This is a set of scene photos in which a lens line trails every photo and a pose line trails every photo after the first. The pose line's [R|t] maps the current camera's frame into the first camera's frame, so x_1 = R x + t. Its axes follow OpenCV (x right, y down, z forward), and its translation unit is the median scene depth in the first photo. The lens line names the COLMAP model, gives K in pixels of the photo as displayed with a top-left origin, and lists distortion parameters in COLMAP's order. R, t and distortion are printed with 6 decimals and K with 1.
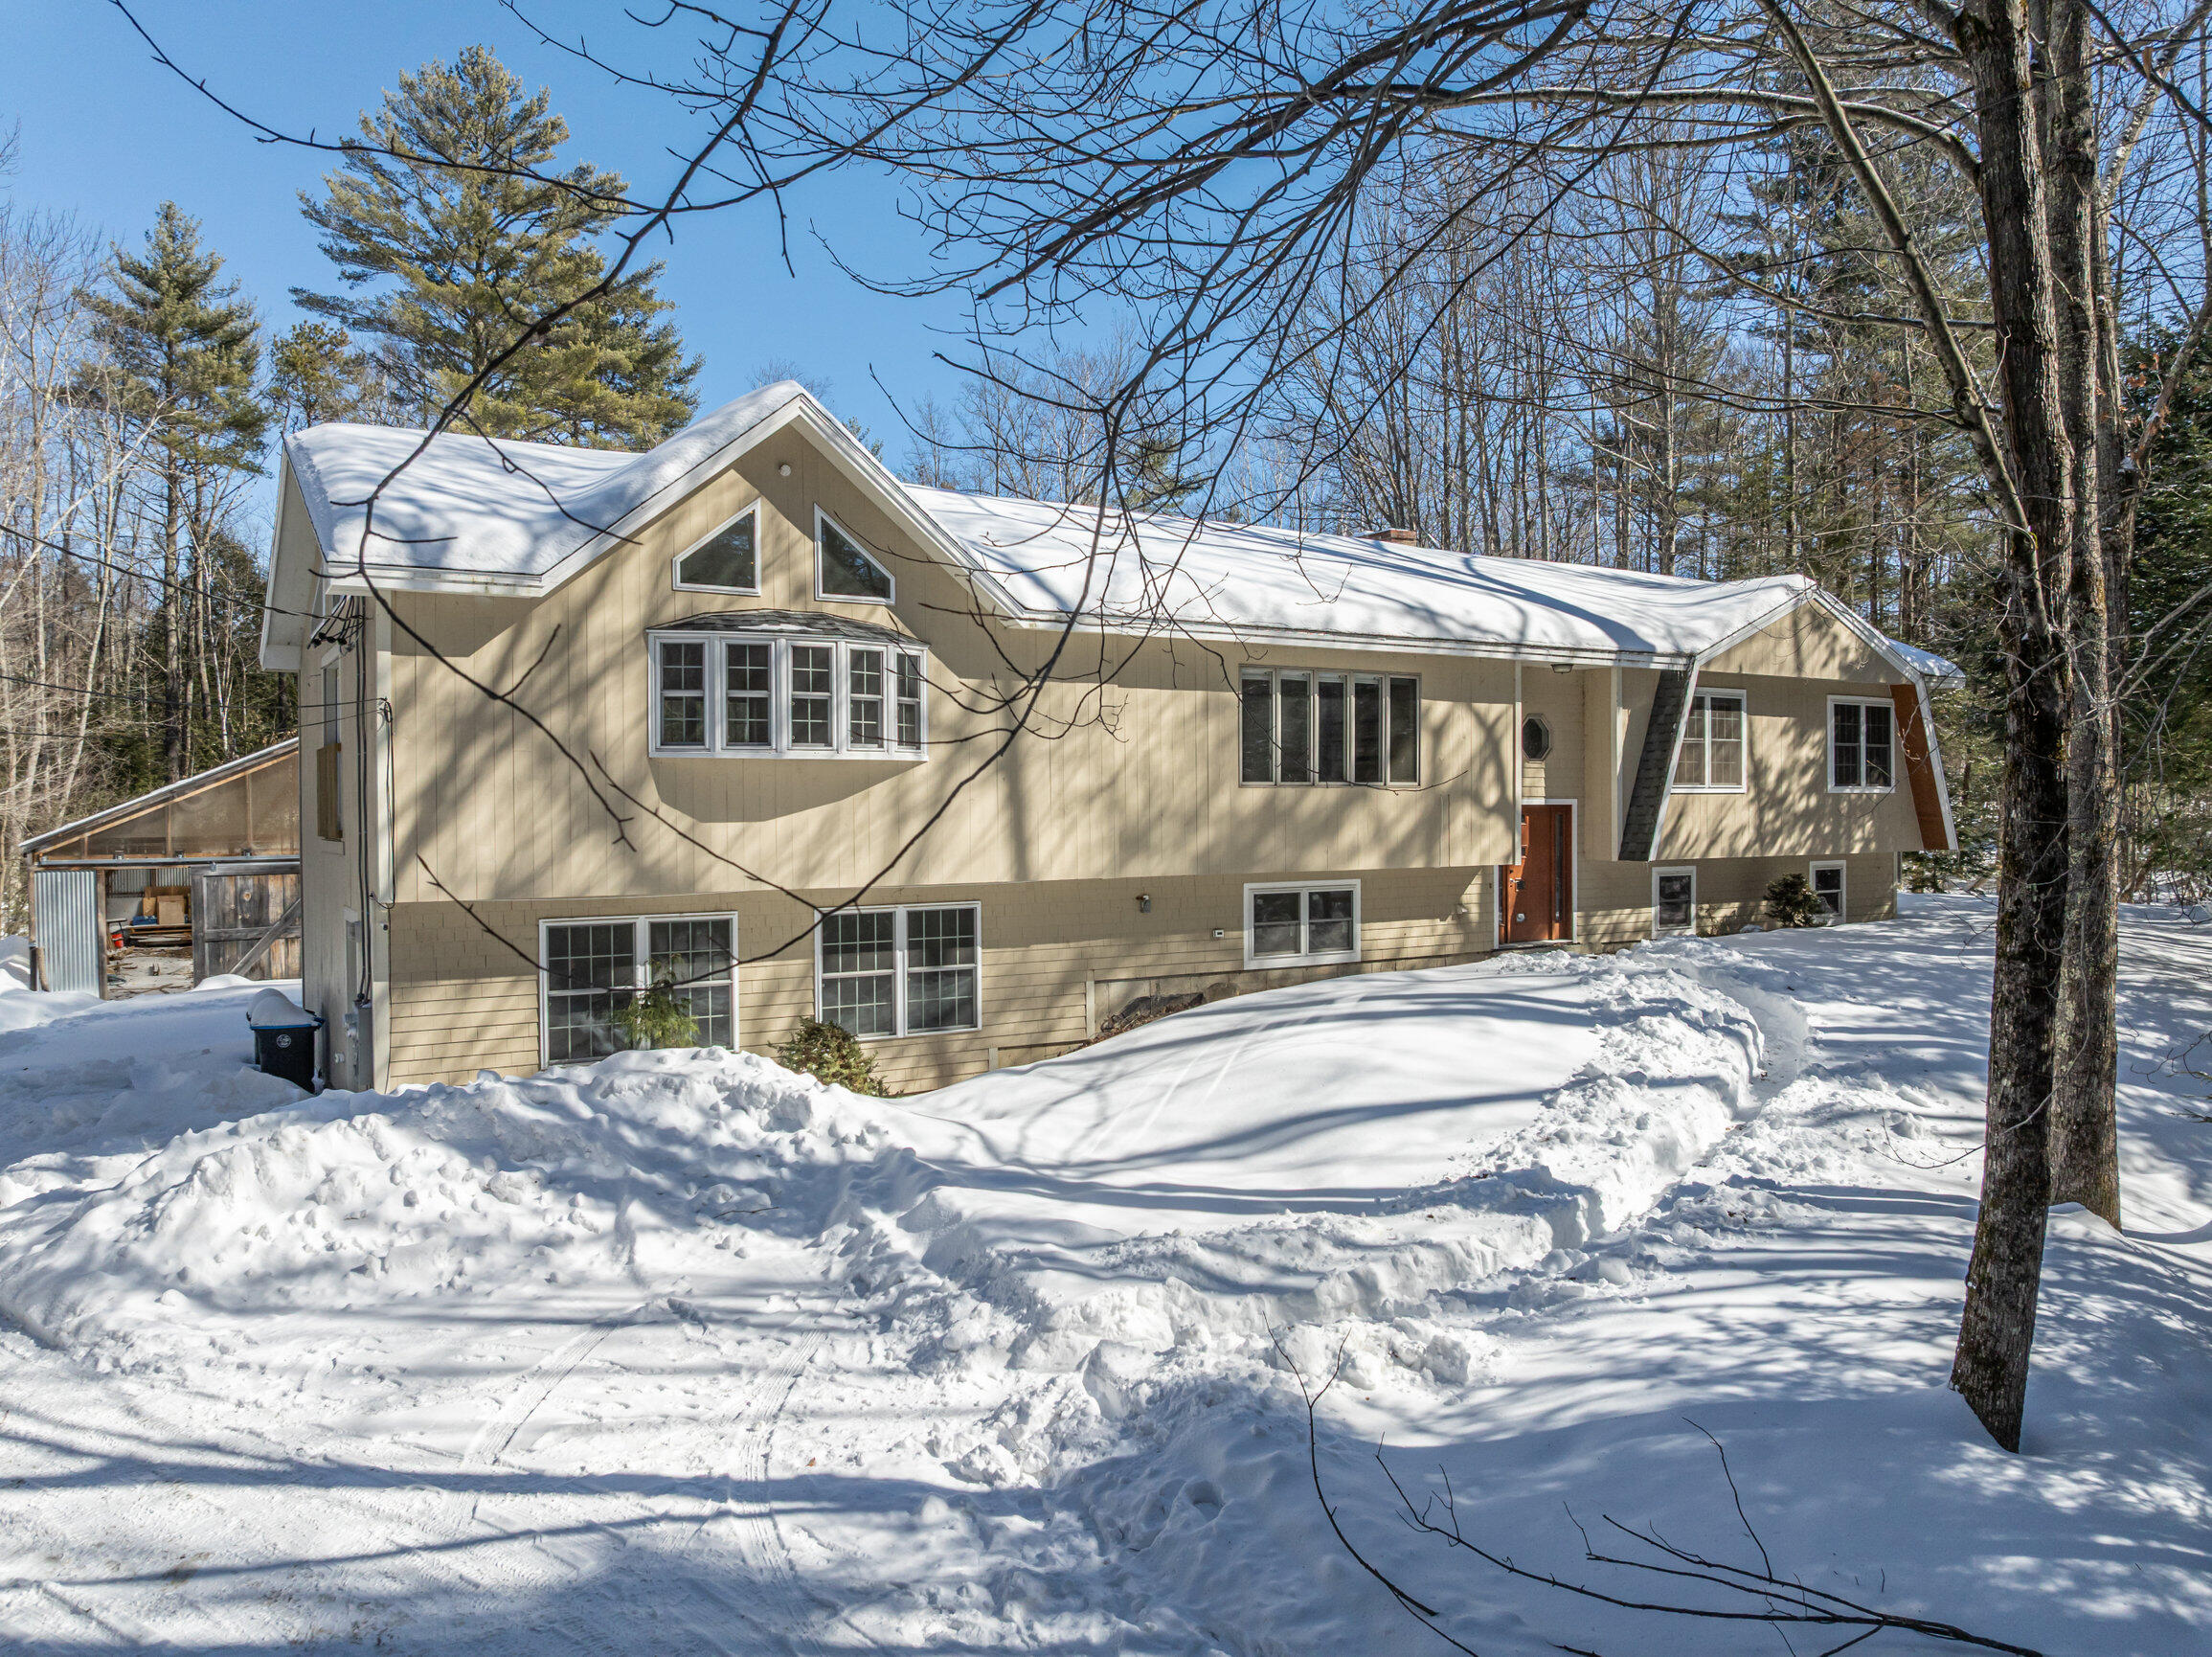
lens RADIAL K [[1612.6, 0, 1108.9], [0, 1612.6, 828.5], [0, 0, 1]] dist [-0.032508, -0.011570]
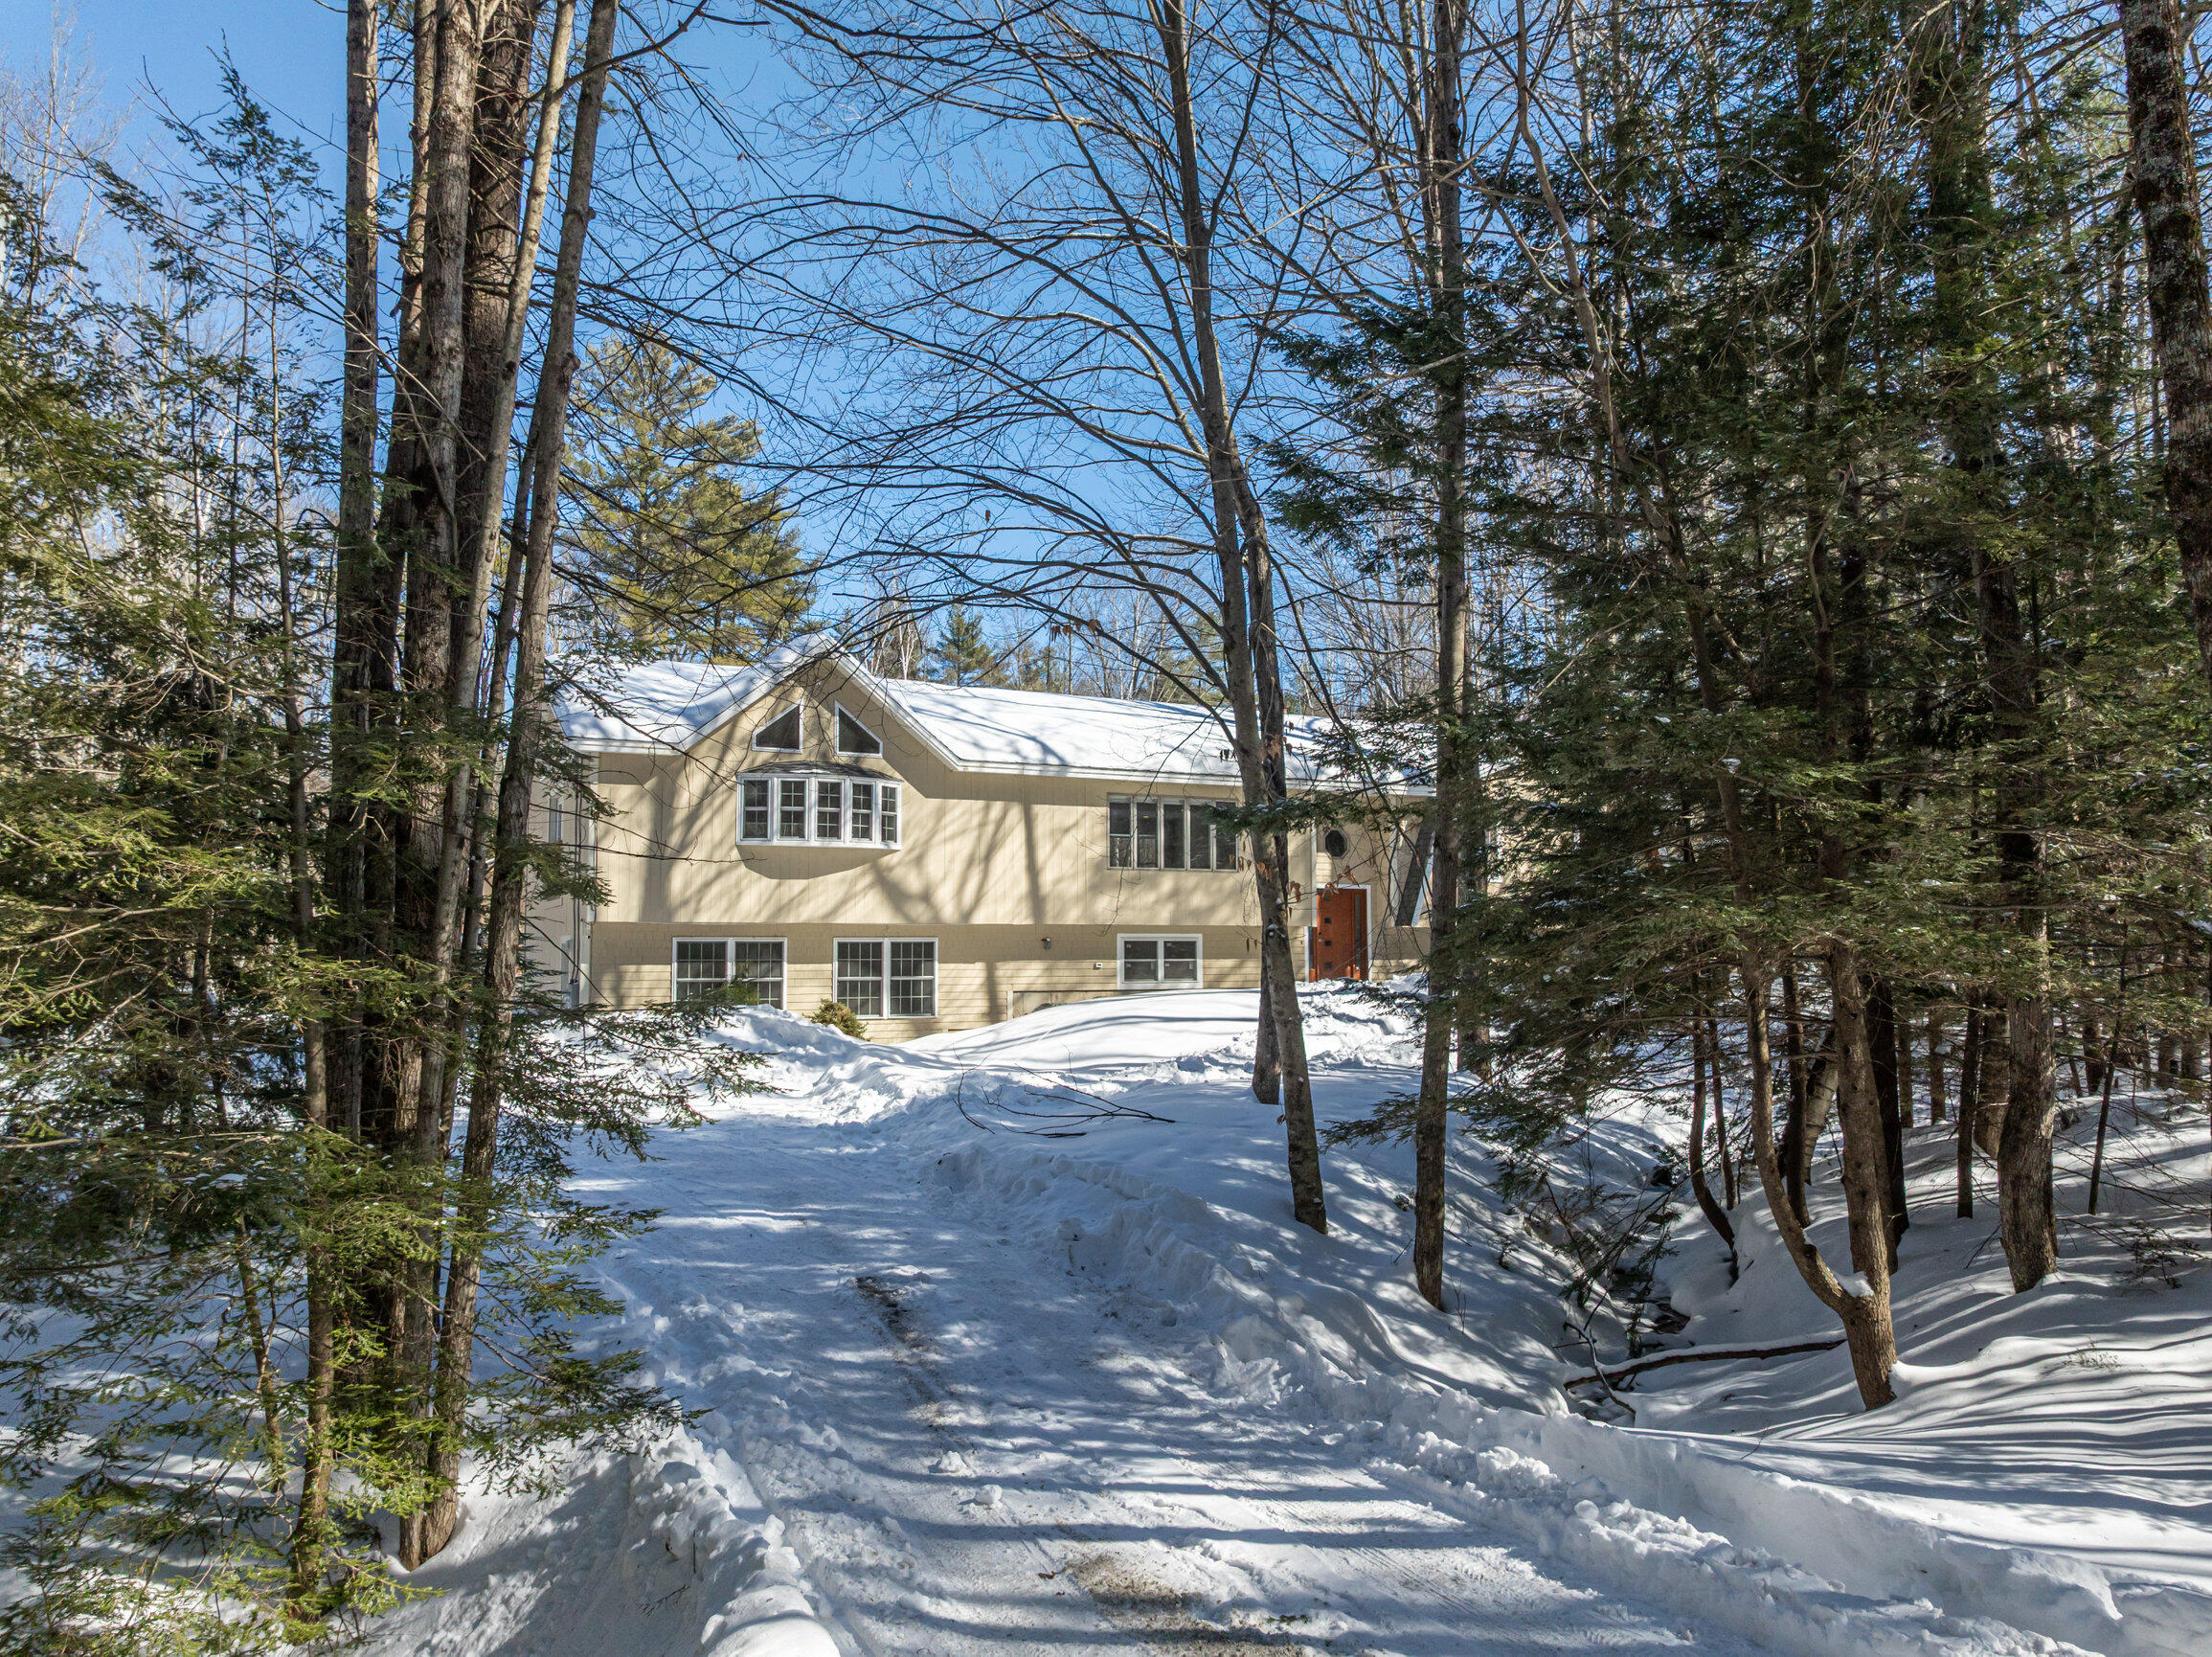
lens RADIAL K [[1612.6, 0, 1101.3], [0, 1612.6, 821.7], [0, 0, 1]] dist [-0.032508, -0.011570]
pose [[0.996431, 0.005354, -0.084245, 0.188583], [-0.012125, 0.996716, -0.080068, 0.048705], [0.083540, 0.080803, 0.993223, -0.520681]]
